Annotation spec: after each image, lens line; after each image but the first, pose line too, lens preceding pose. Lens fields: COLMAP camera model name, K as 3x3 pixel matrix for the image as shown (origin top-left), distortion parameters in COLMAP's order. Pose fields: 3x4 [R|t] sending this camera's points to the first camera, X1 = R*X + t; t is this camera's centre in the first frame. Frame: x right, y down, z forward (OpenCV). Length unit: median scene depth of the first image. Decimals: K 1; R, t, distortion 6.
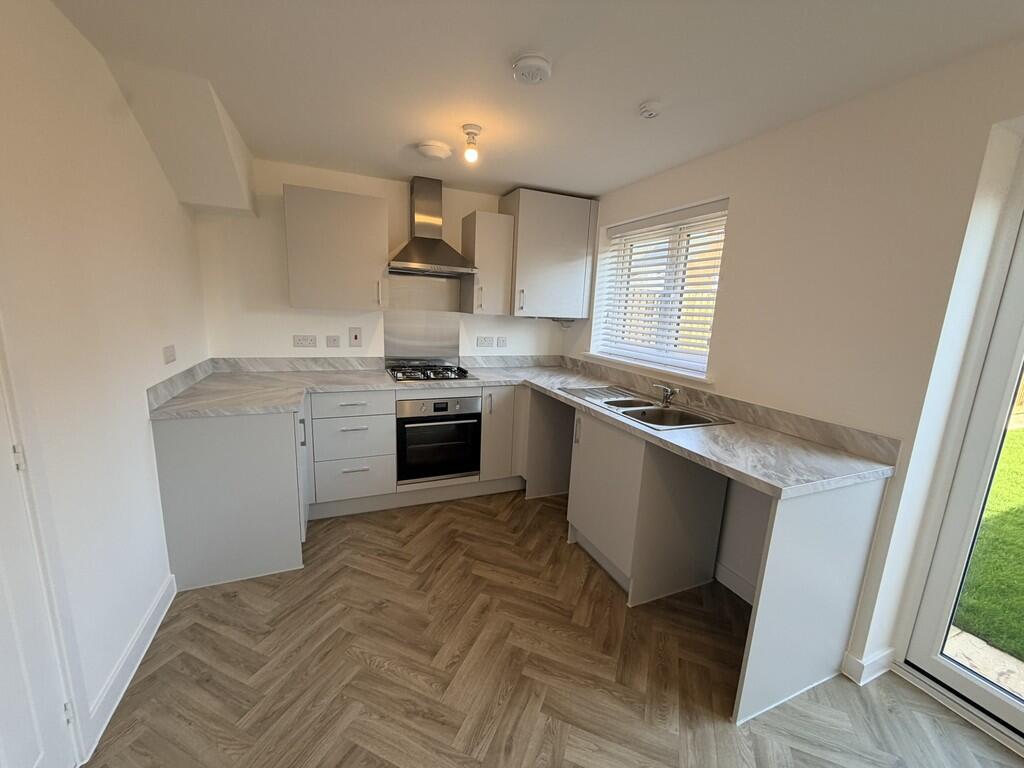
lens RADIAL K [[405.7, 0, 512.0], [0, 405.7, 384.0], [0, 0, 1]] dist [0.000481, 0.000179]
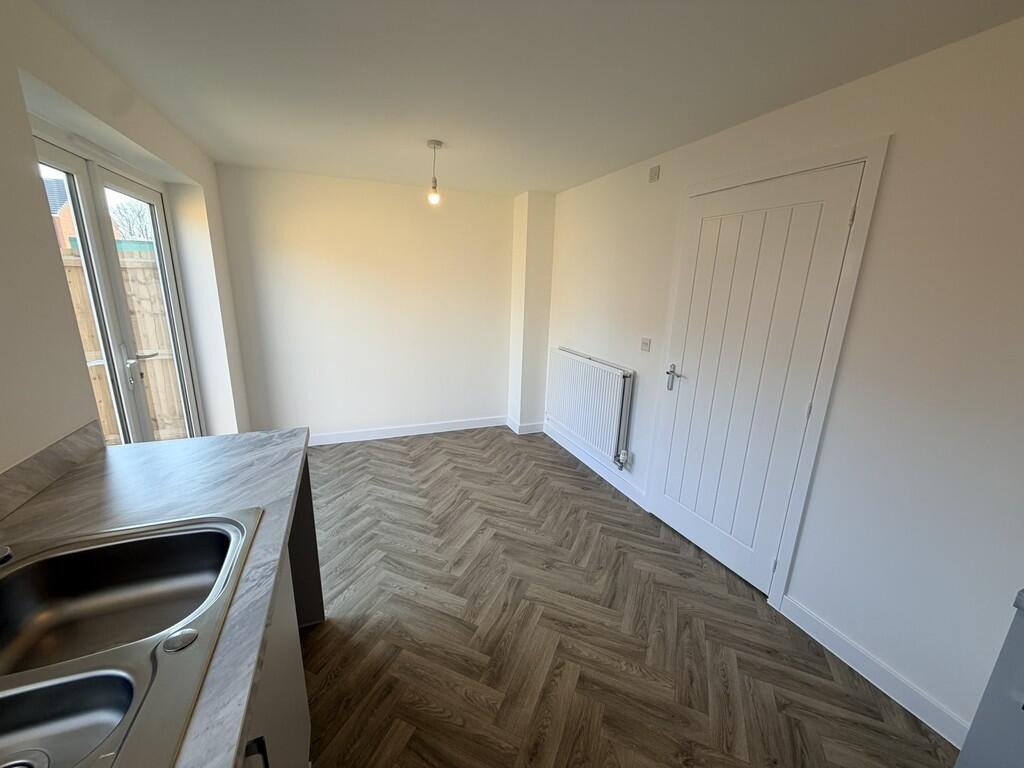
lens RADIAL K [[405.7, 0, 512.0], [0, 405.7, 384.0], [0, 0, 1]] dist [0.000481, 0.000179]
pose [[-0.997329, -0.072975, 0.003101, 0.010600], [-0.064715, 0.902534, 0.425727, -0.222892], [-0.033866, 0.424389, -0.904846, 1.012678]]
